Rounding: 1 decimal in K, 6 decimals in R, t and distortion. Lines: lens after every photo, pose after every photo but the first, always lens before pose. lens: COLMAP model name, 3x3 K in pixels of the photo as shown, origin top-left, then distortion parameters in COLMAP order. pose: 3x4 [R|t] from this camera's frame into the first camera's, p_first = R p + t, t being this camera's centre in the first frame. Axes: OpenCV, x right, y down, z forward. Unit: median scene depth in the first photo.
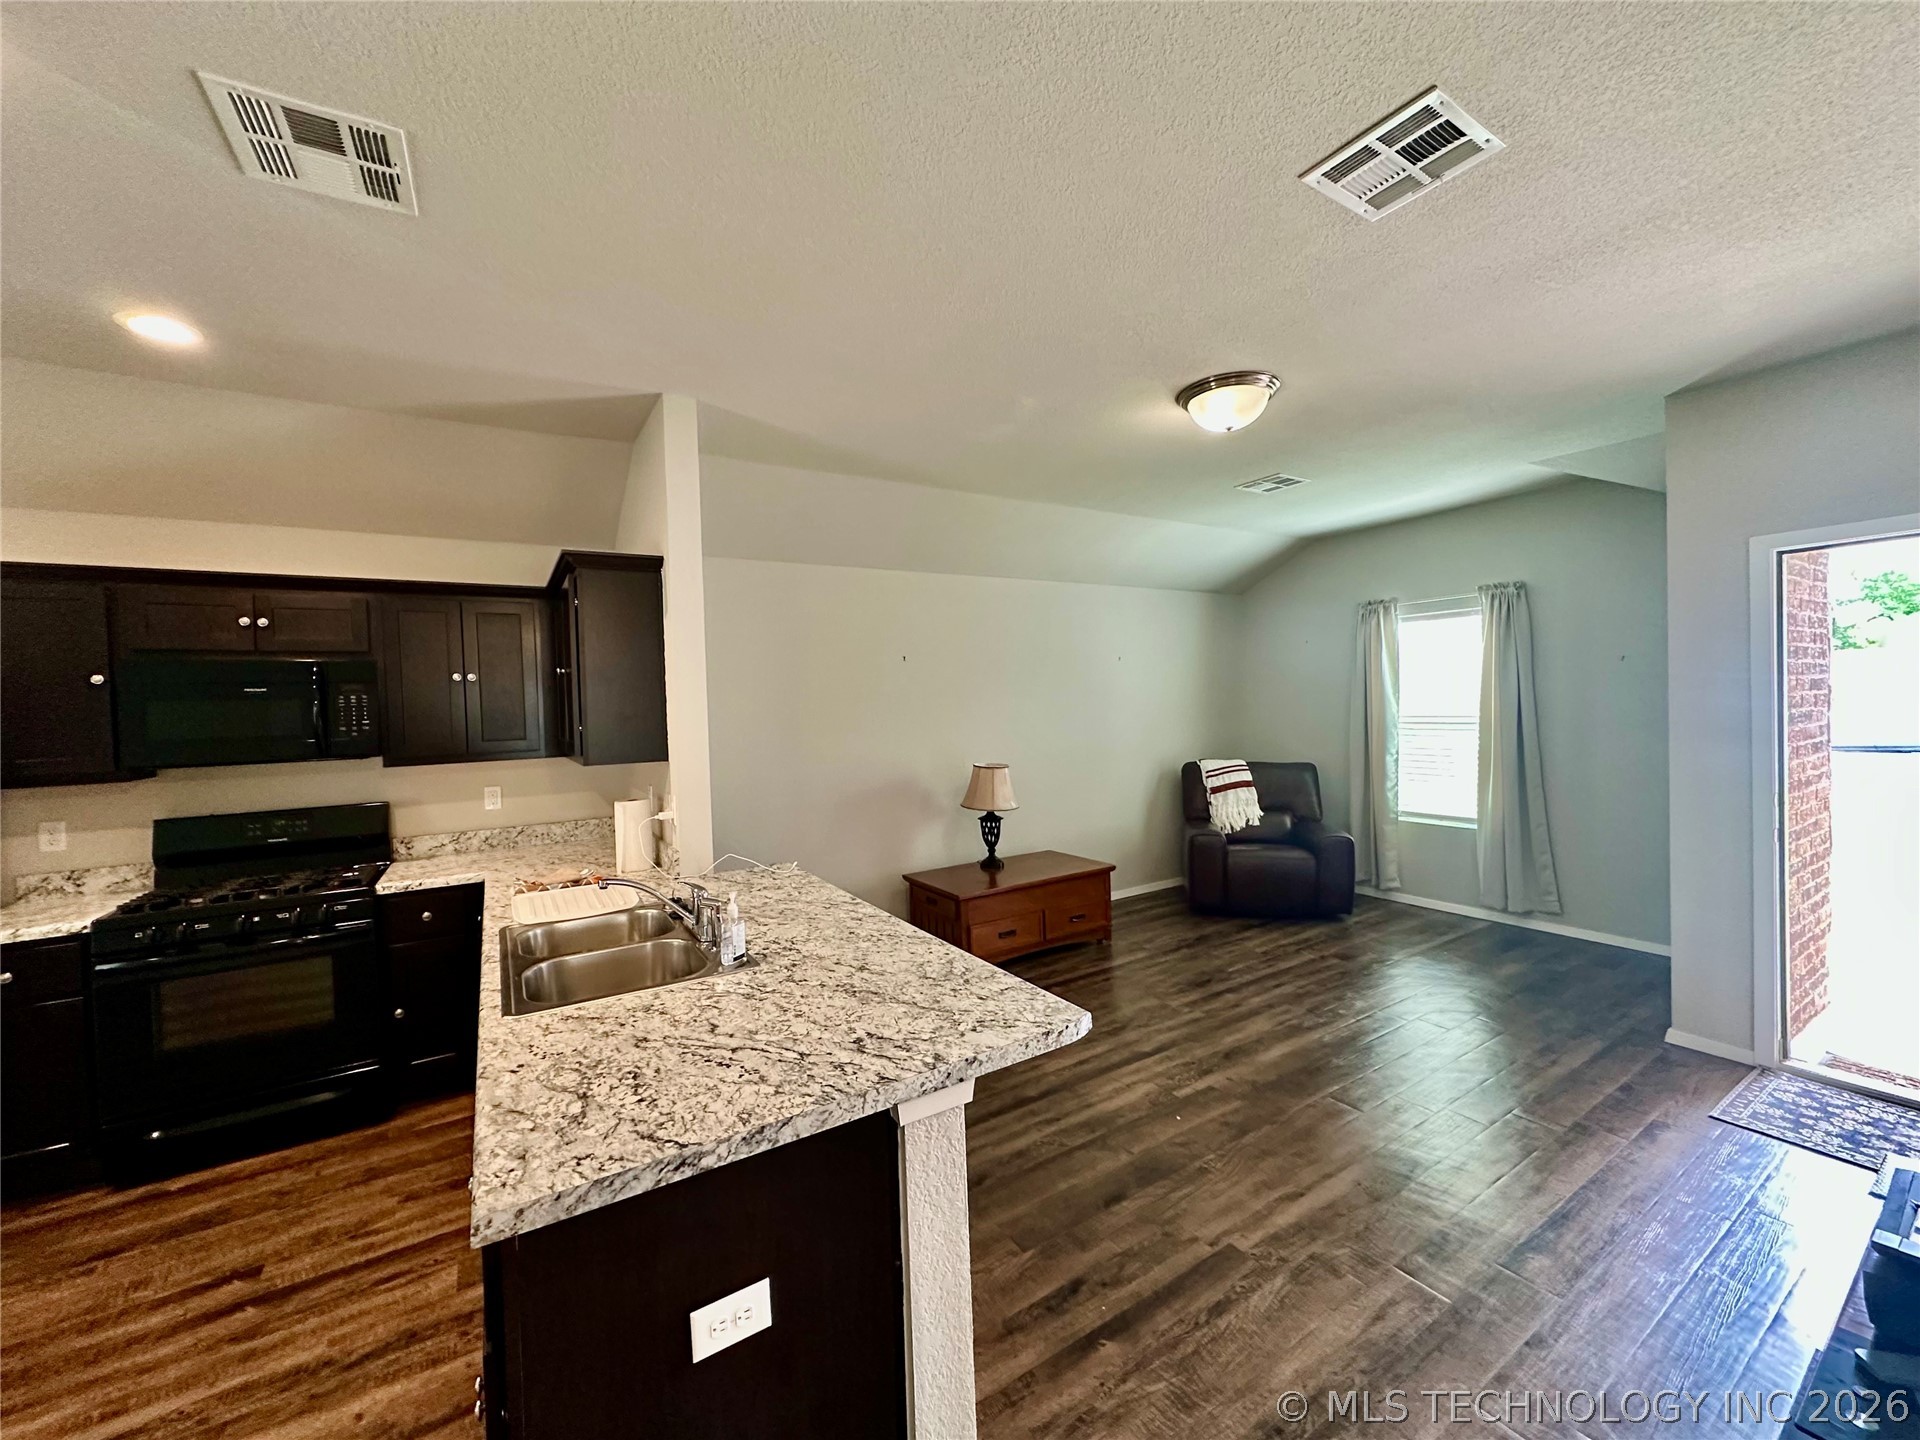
lens RADIAL K [[754.9, 0, 968.3], [0, 754.9, 713.9], [0, 0, 1]] dist [-0.003300, 0.000403]
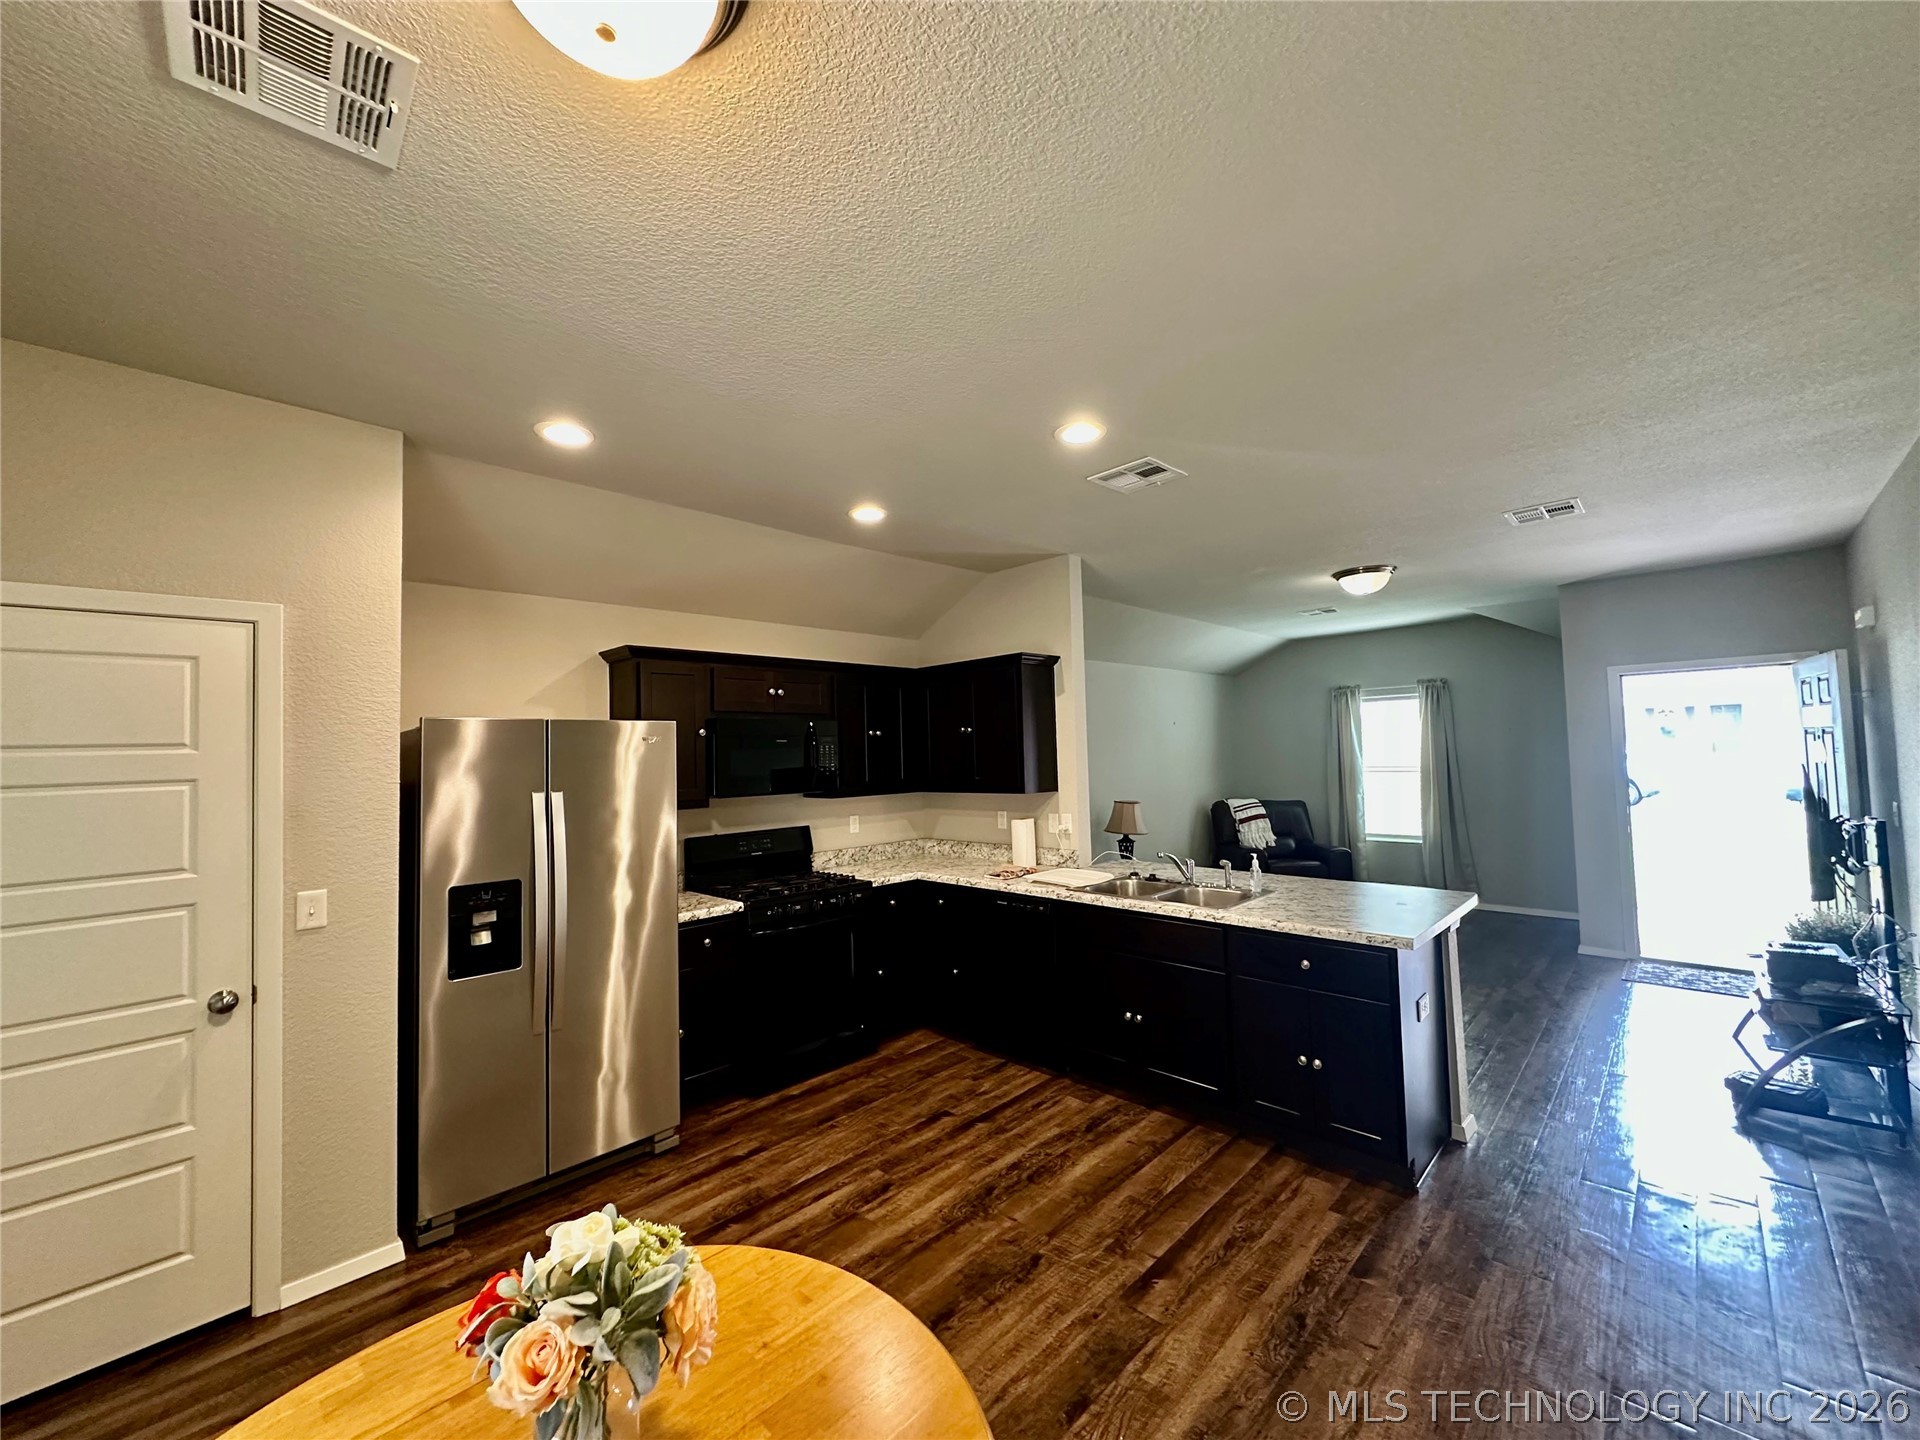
lens RADIAL K [[754.9, 0, 968.3], [0, 754.9, 713.9], [0, 0, 1]] dist [-0.003300, 0.000403]
pose [[0.972811, 0.018965, 0.230824, -0.829720], [-0.001686, 0.997195, -0.074828, 0.019183], [-0.231596, 0.072404, 0.970114, -0.385489]]
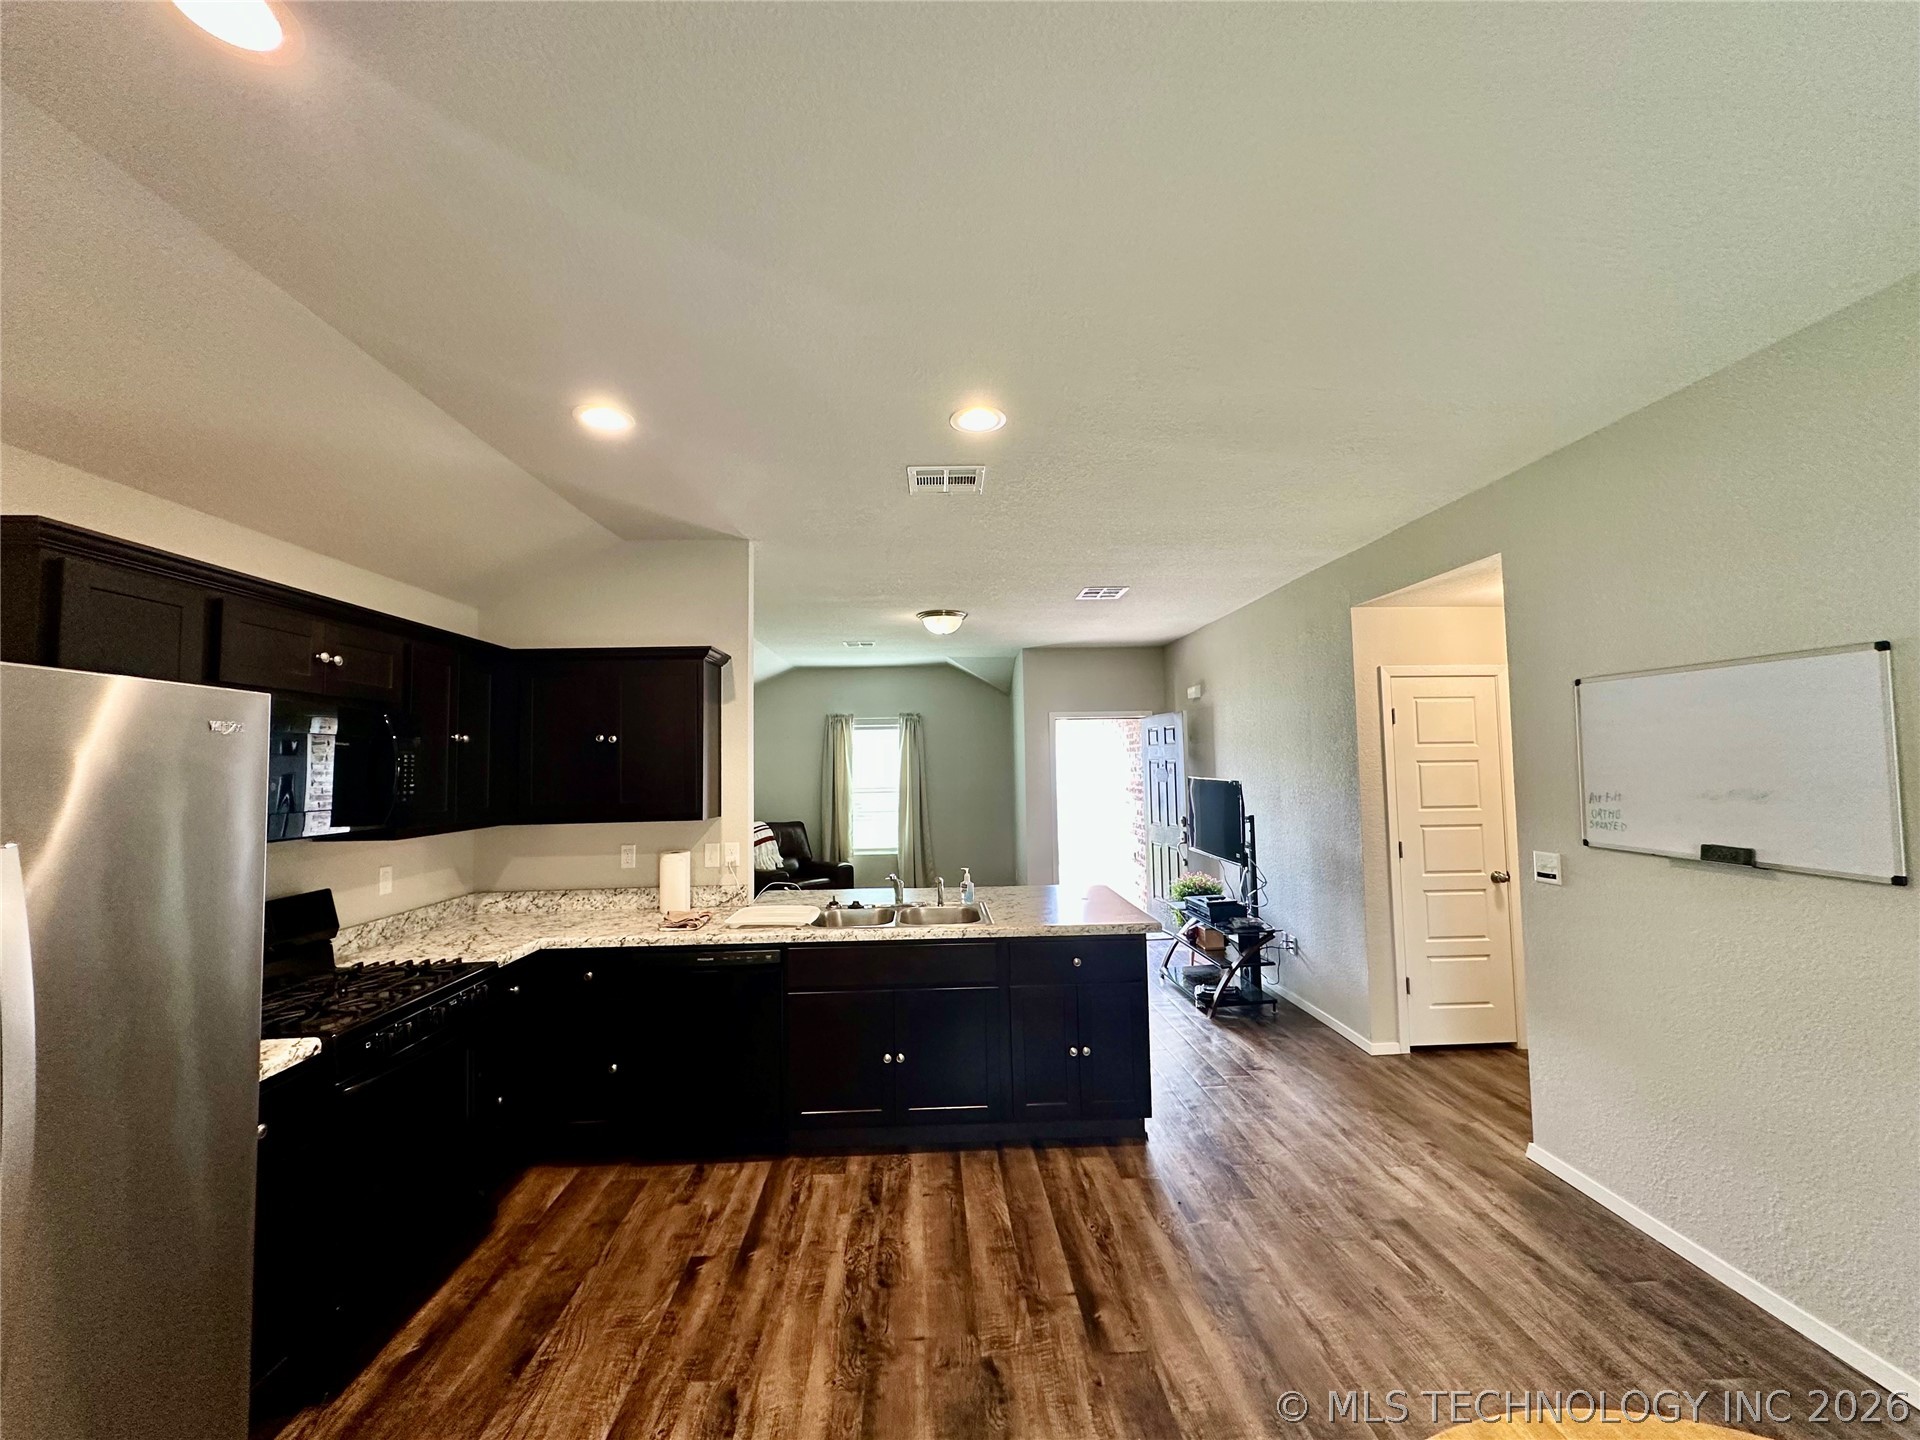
lens RADIAL K [[751.7, 0, 955.5], [0, 751.7, 715.7], [0, 0, 1]] dist [0.001233, 0.000033]
pose [[0.500268, 0.081893, 0.861989, -1.168222], [0.013350, 0.994670, -0.102246, 0.026043], [-0.865768, 0.062657, 0.496508, 0.025696]]
